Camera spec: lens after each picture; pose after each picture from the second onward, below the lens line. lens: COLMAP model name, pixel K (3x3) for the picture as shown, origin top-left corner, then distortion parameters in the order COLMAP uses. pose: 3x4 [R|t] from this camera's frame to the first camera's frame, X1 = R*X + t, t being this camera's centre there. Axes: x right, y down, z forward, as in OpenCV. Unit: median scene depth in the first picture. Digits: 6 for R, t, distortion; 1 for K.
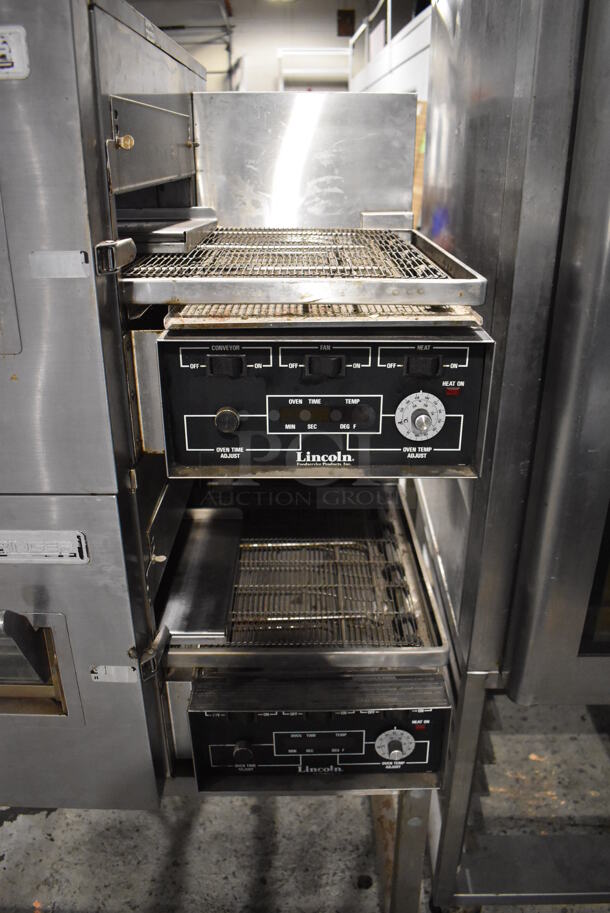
lens RADIAL K [[707.9, 0, 310.9], [0, 707.9, 460.8], [0, 0, 1]] dist [-0.098644, 0.013913]
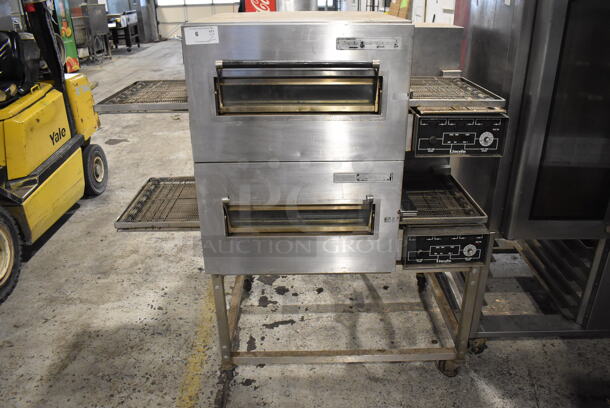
lens RADIAL K [[473.0, 0, 307.1], [0, 473.0, 200.6], [0, 0, 1]] dist [-0.098644, 0.013913]
pose [[0.999949, -0.009880, -0.001896, -0.714856], [0.009875, 0.999948, -0.002470, 0.233766], [0.001920, 0.002452, 0.999995, -1.271626]]
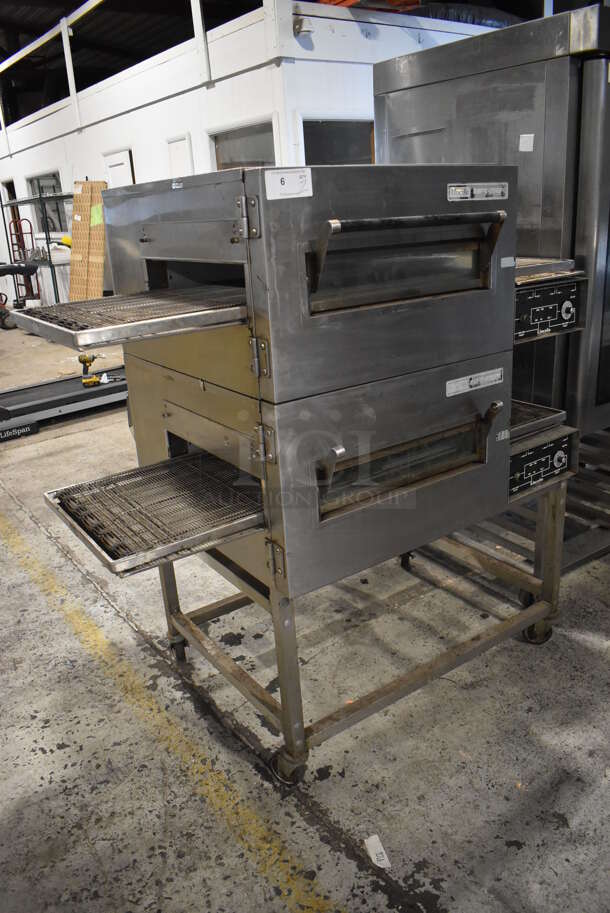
lens RADIAL K [[707.9, 0, 310.9], [0, 707.9, 460.8], [0, 0, 1]] dist [-0.098644, 0.013913]
pose [[0.822588, -0.242072, 0.514538, -2.203860], [0.284987, 0.958520, -0.004657, 0.229360], [-0.492068, 0.150468, 0.857455, -0.757911]]
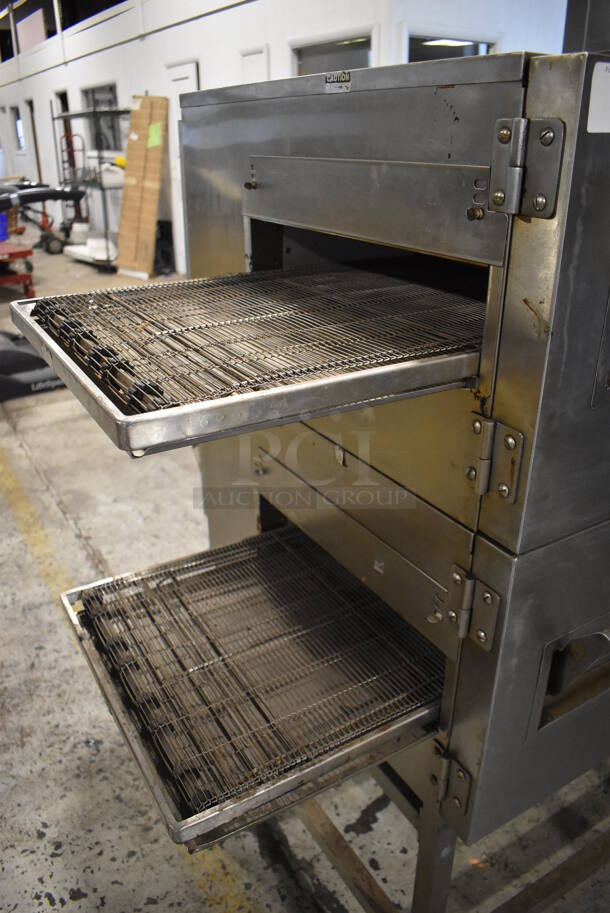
lens RADIAL K [[707.9, 0, 310.9], [0, 707.9, 460.8], [0, 0, 1]] dist [-0.098644, 0.013913]
pose [[0.866080, -0.214895, 0.451360, -1.897796], [0.207305, 0.975987, 0.066891, -0.204187], [-0.454896, 0.035636, 0.889831, 0.196974]]
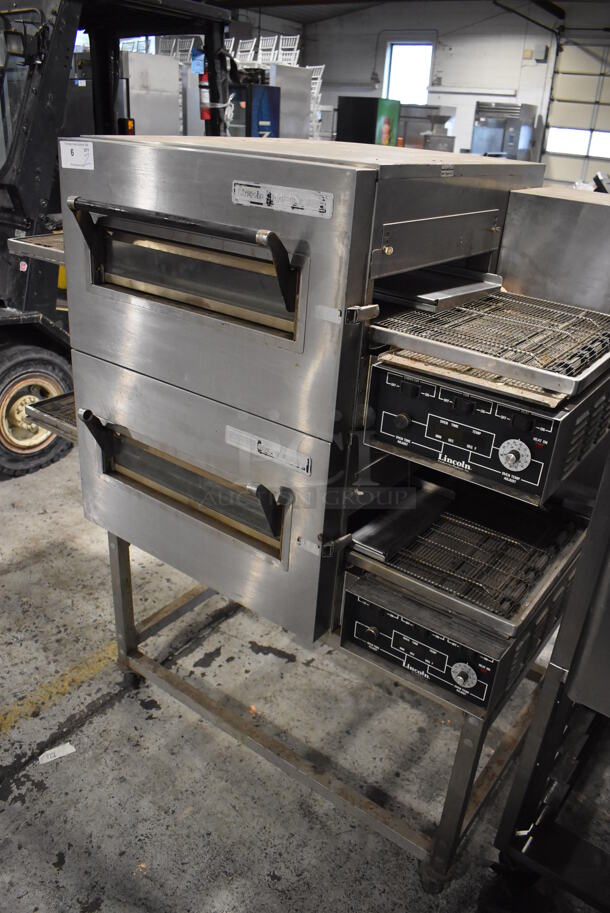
lens RADIAL K [[707.9, 0, 310.9], [0, 707.9, 460.8], [0, 0, 1]] dist [-0.098644, 0.013913]
pose [[0.798141, 0.311230, -0.515855, 0.579954], [-0.303764, 0.947319, 0.101555, -0.070225], [0.520286, 0.075642, 0.850635, -0.505993]]
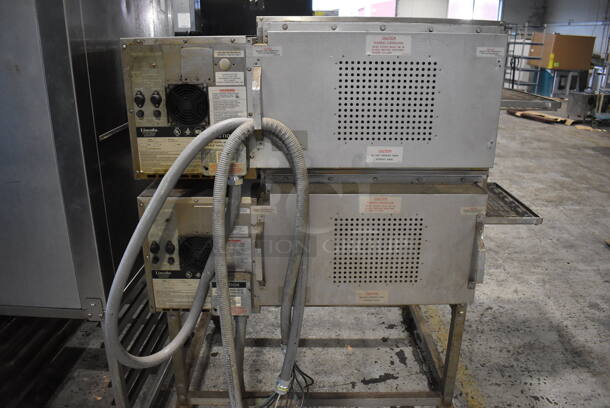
lens RADIAL K [[473.0, 0, 307.1], [0, 473.0, 200.6], [0, 0, 1]] dist [-0.098644, 0.013913]
pose [[-0.999942, -0.008407, 0.006727, -0.486972], [-0.001634, 0.735982, 0.676999, -1.705642], [-0.010643, 0.676949, -0.735953, 3.592139]]
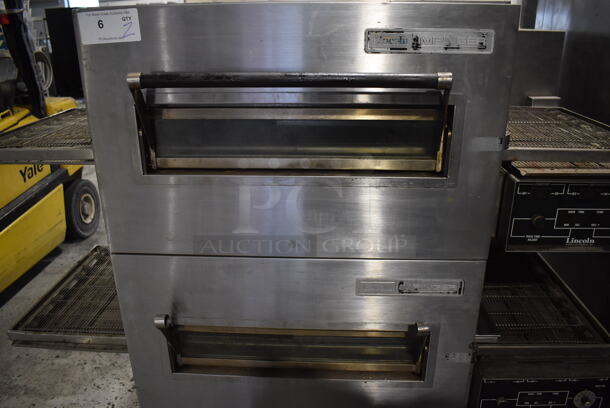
lens RADIAL K [[473.0, 0, 307.1], [0, 473.0, 200.6], [0, 0, 1]] dist [-0.098644, 0.013913]
pose [[0.997654, 0.010740, -0.067608, -0.640279], [-0.014565, 0.998305, -0.056338, -0.033552], [0.066888, 0.057191, 0.996120, -0.280577]]
